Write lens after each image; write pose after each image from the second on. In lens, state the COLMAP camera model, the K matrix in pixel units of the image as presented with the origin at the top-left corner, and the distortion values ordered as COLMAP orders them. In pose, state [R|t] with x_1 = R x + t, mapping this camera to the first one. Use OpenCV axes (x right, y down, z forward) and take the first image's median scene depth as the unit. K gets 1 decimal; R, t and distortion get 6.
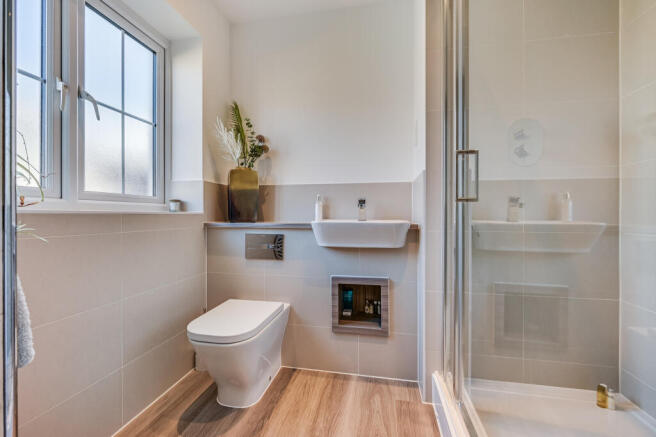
lens RADIAL K [[280.6, 0, 328.6], [0, 280.6, 216.8], [0, 0, 1]] dist [0.000233, 0.000021]
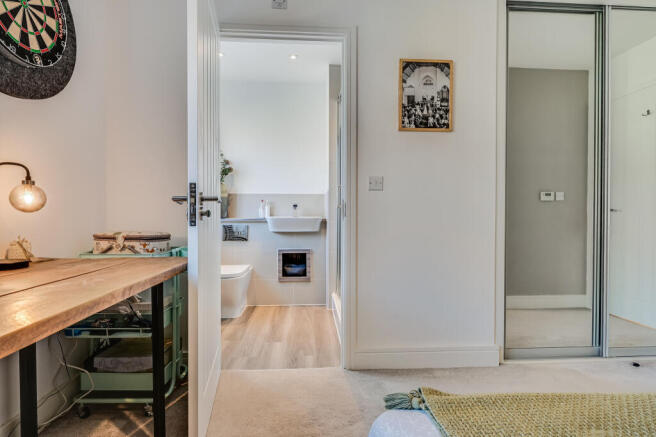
lens RADIAL K [[339.7, 0, 328.3], [0, 339.7, 217.0], [0, 0, 1]] dist [0.004184, 0.000342]
pose [[0.970090, -0.002709, 0.242732, -0.195982], [0.000953, 0.999973, 0.007355, -0.000543], [-0.242745, -0.006903, 0.970066, -1.094307]]
